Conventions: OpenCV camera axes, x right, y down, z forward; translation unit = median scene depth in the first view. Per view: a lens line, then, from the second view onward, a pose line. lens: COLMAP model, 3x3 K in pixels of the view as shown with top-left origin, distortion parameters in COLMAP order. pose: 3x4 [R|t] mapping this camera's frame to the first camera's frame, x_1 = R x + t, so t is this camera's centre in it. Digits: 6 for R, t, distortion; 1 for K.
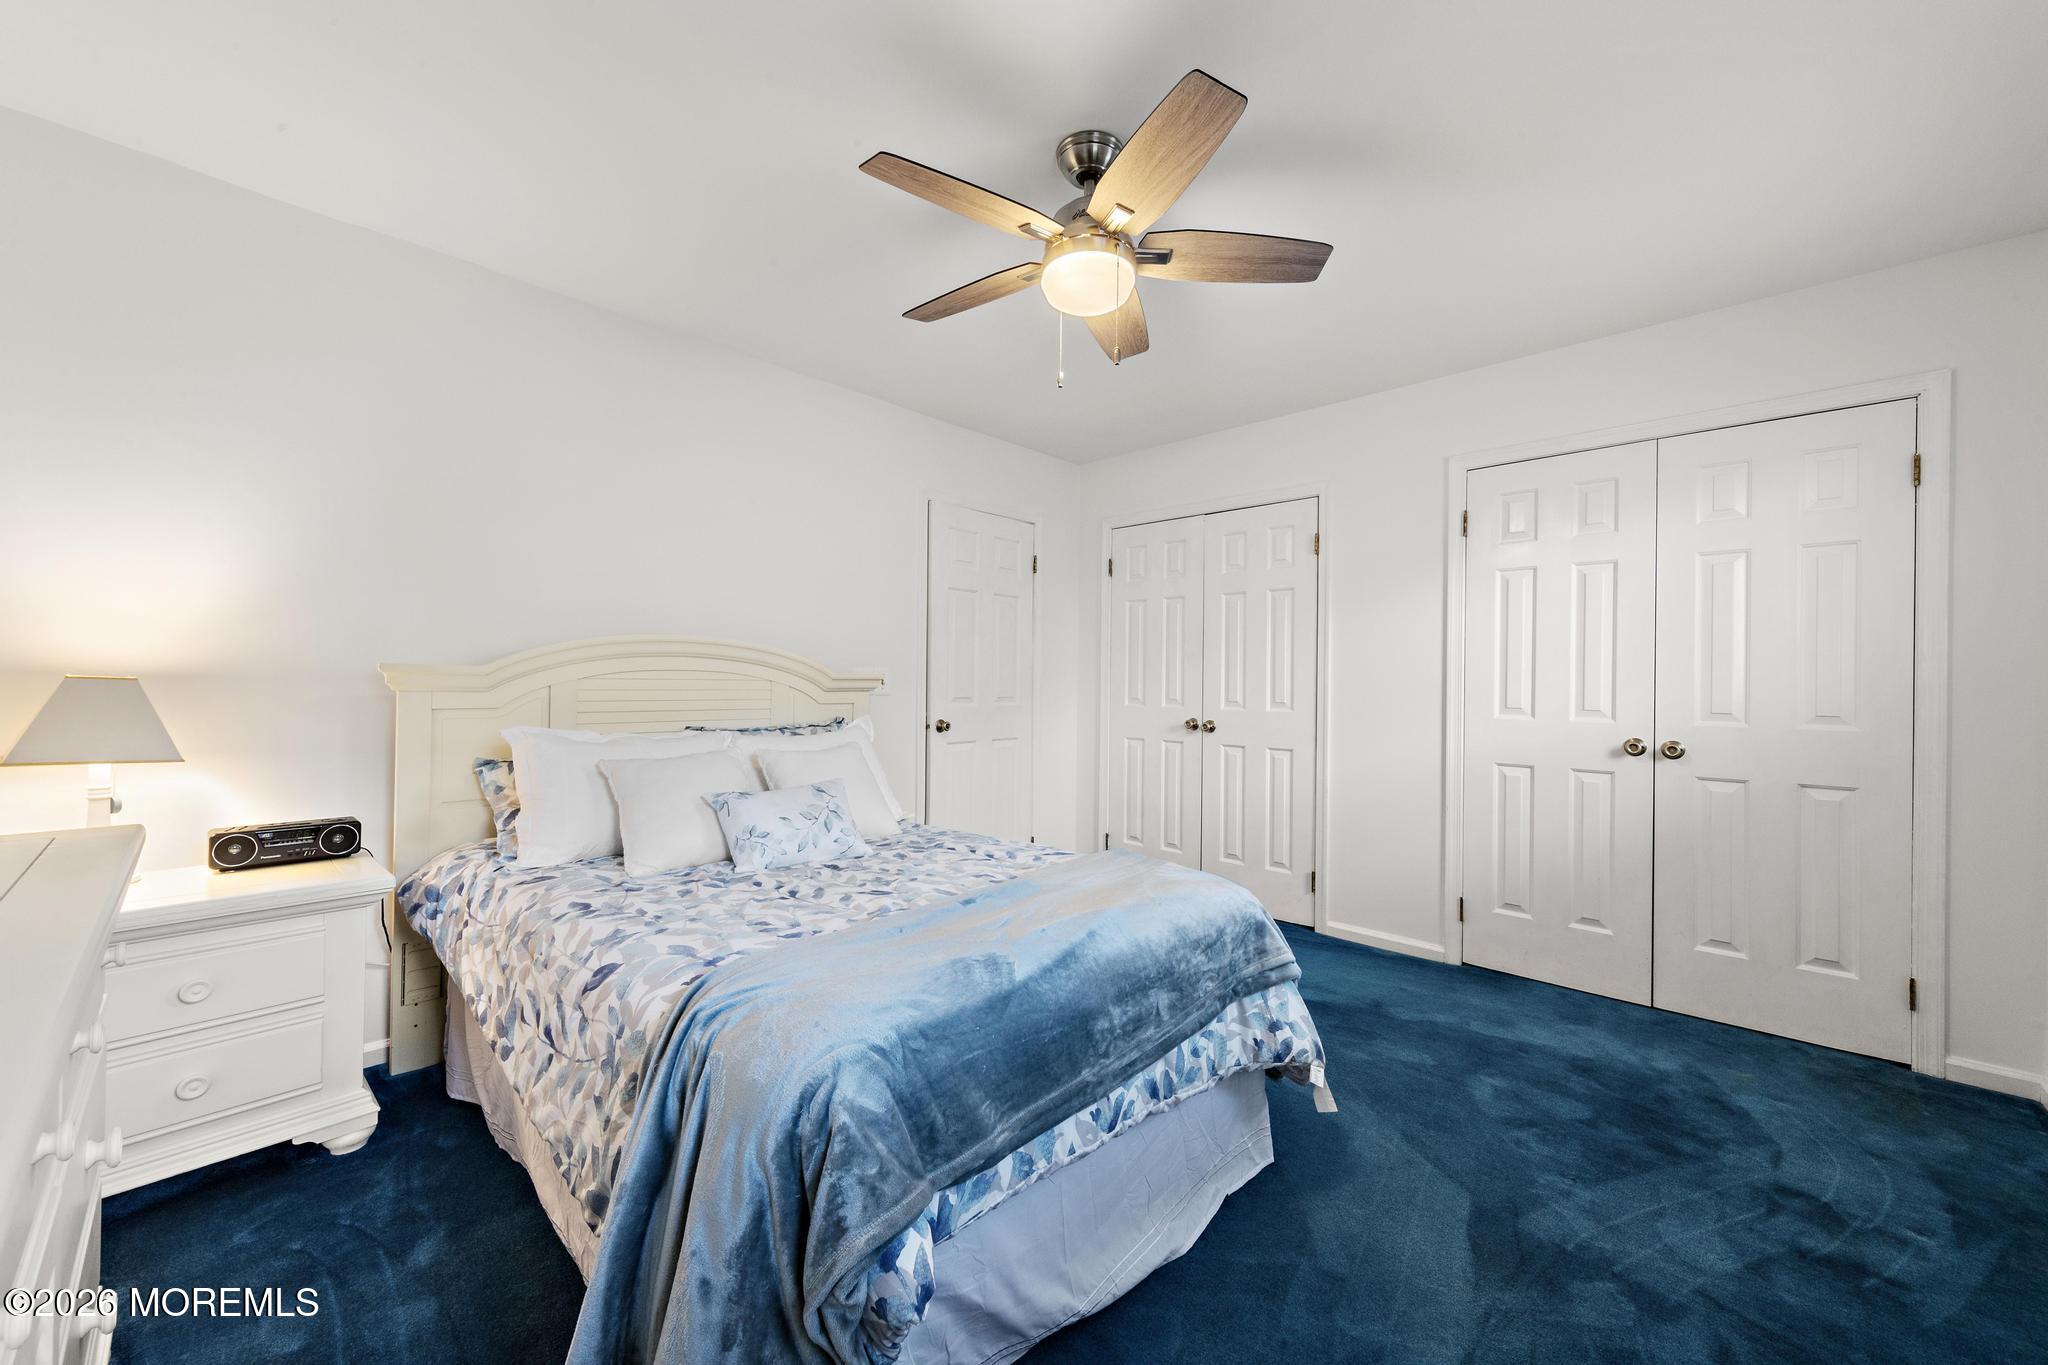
lens RADIAL K [[751.8, 0, 1016.4], [0, 751.8, 675.2], [0, 0, 1]] dist [0.000619, 0.000089]
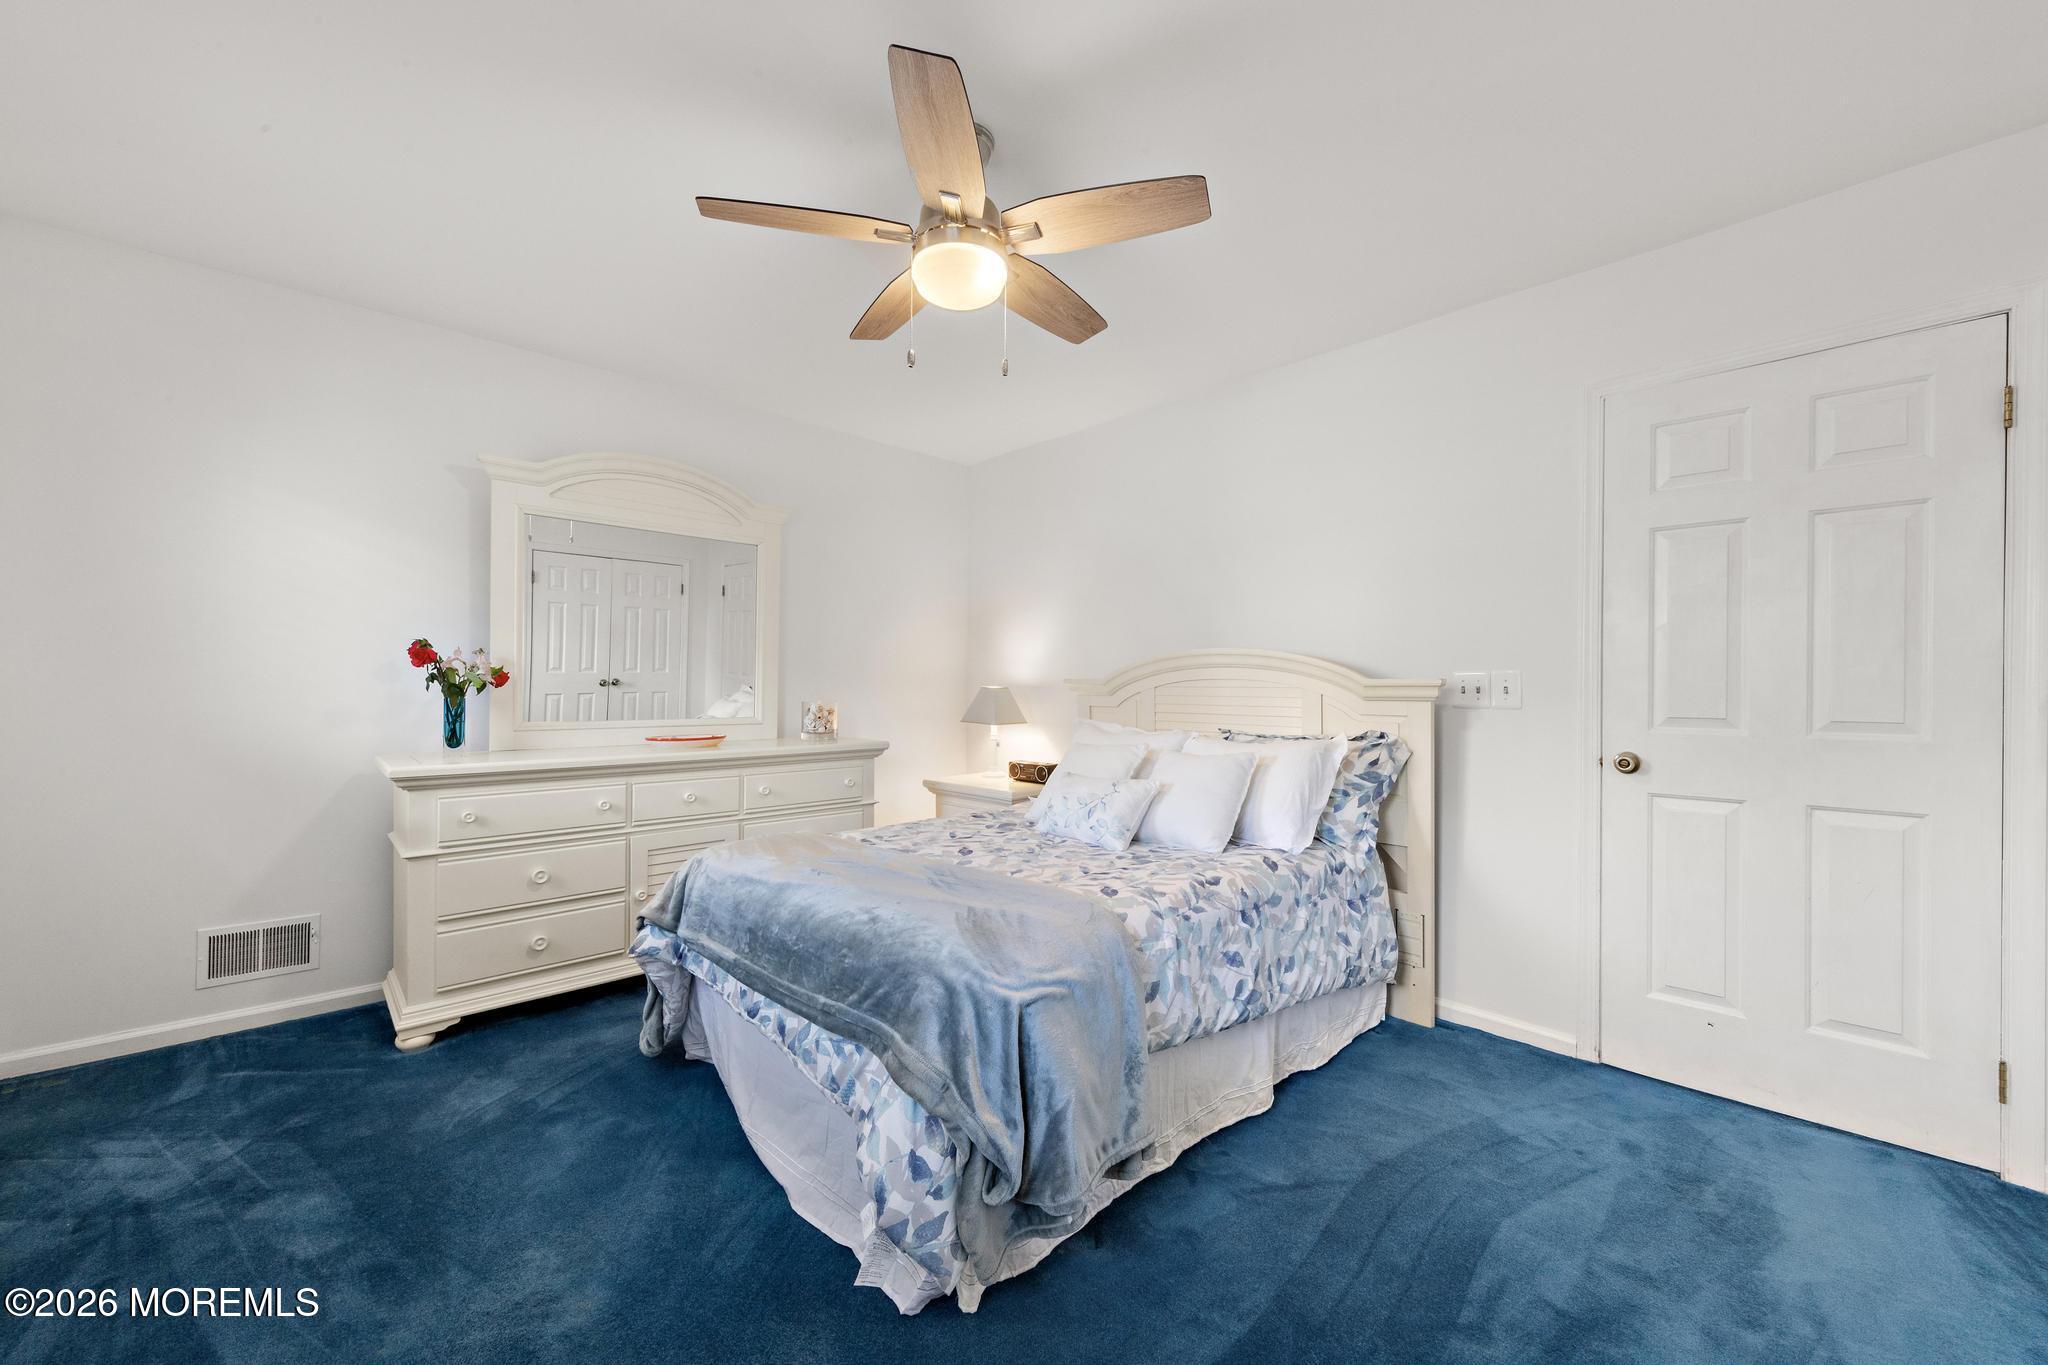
lens RADIAL K [[786.7, 0, 1024.0], [0, 786.7, 682.5], [0, 0, 1]] dist [0.000434, -0.000014]
pose [[-0.038645, -0.026120, -0.998912, 0.918970], [-0.003124, 0.999657, -0.026018, 0.036669], [0.999248, 0.002115, -0.038713, 0.943589]]
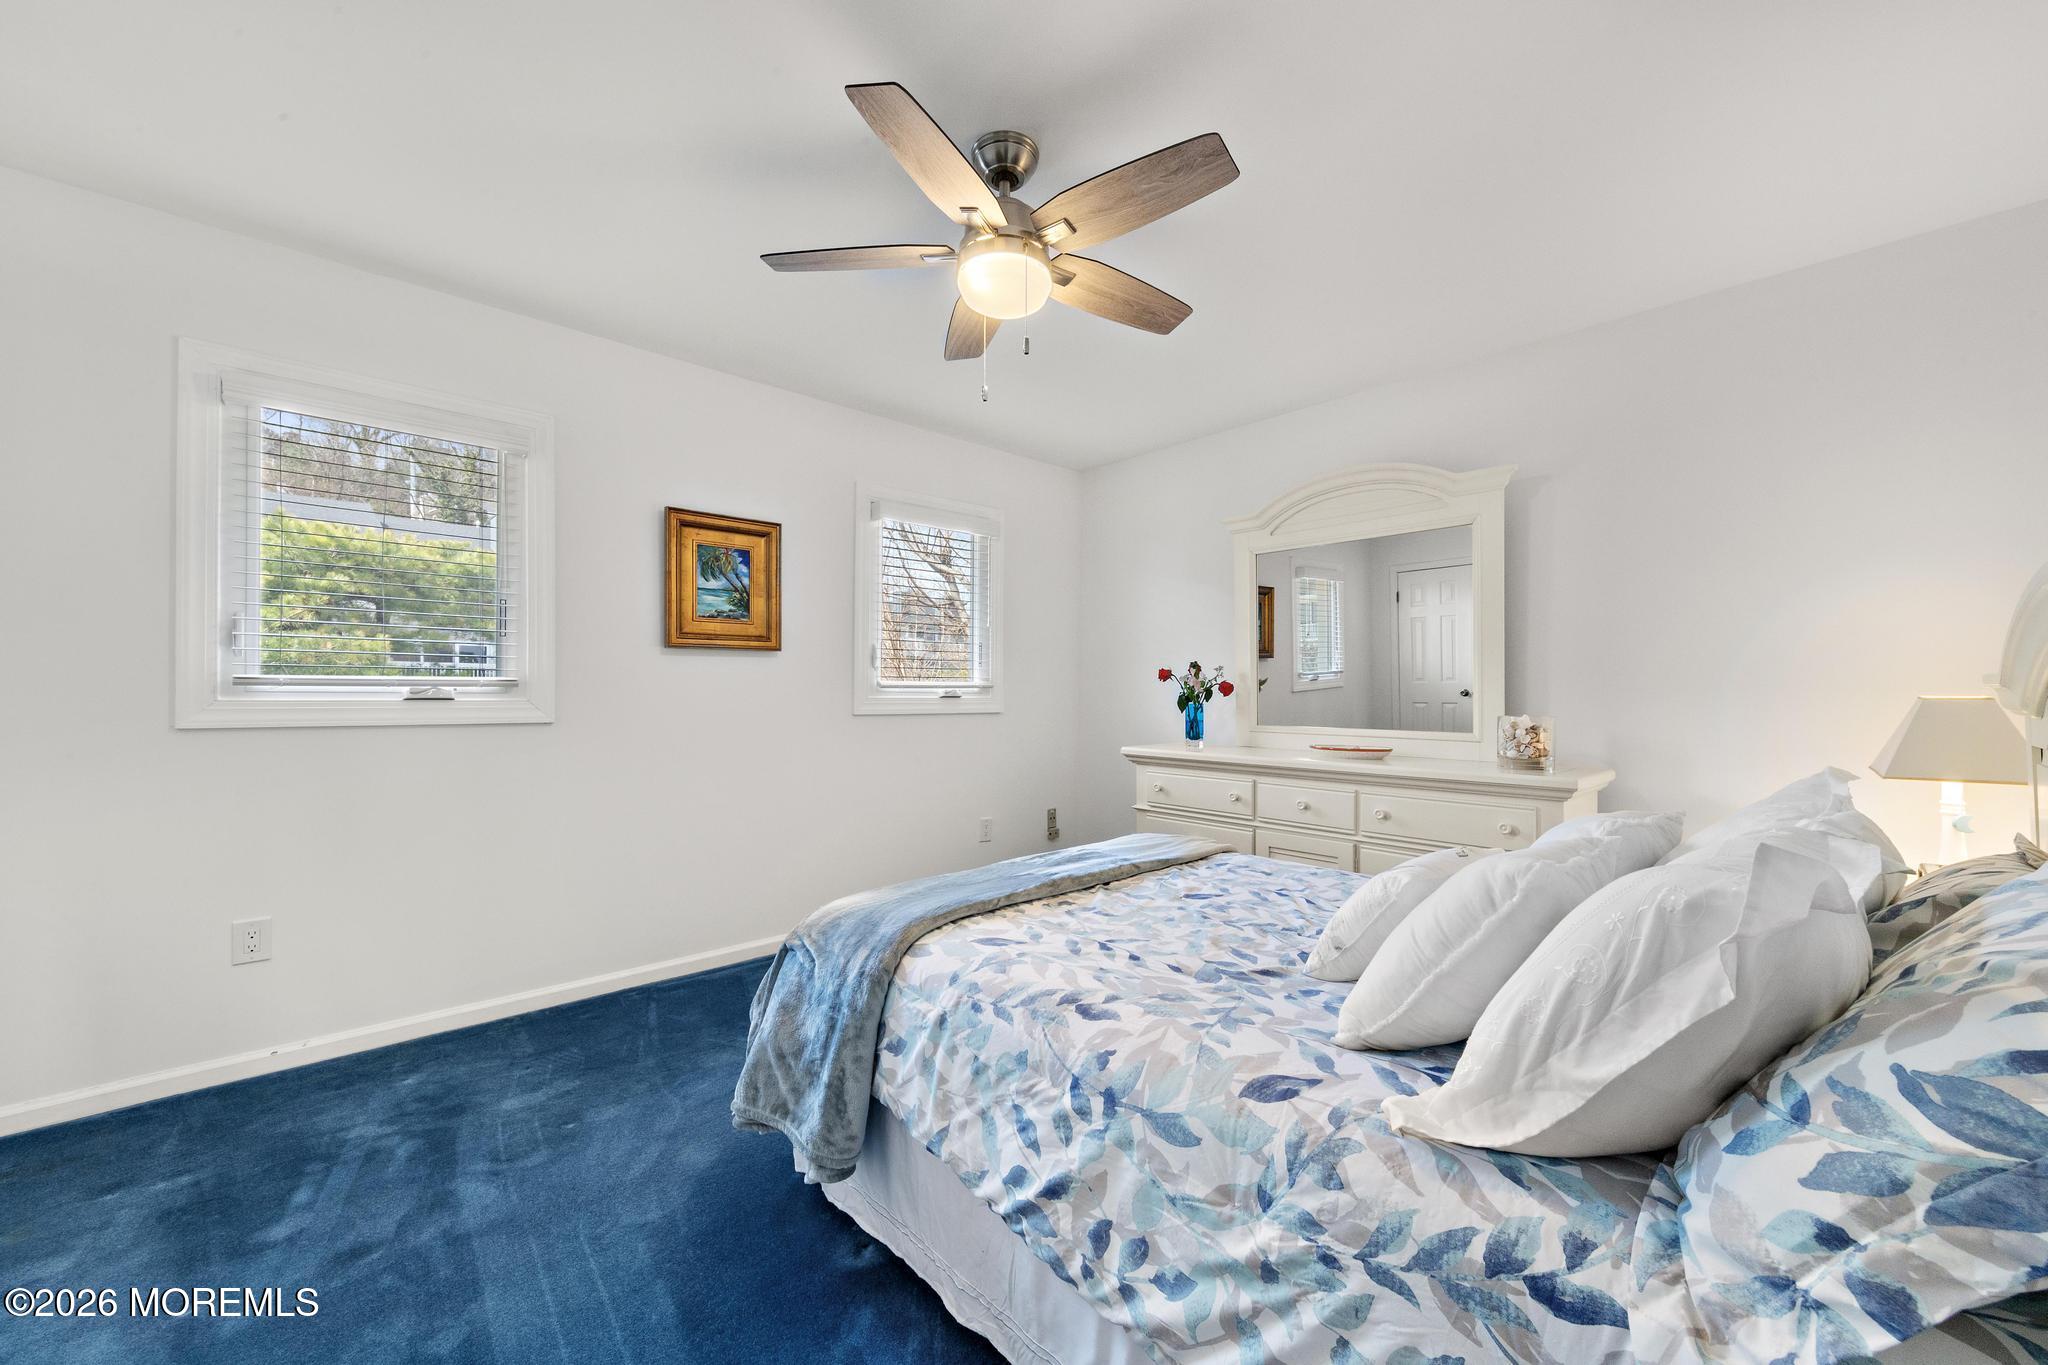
lens RADIAL K [[786.7, 0, 1024.0], [0, 786.7, 682.5], [0, 0, 1]] dist [0.000434, -0.000014]
pose [[-0.996508, -0.018376, 0.081456, -0.280743], [-0.019985, 0.999620, -0.018980, 0.022279], [-0.081076, -0.020542, -0.996496, 1.904907]]
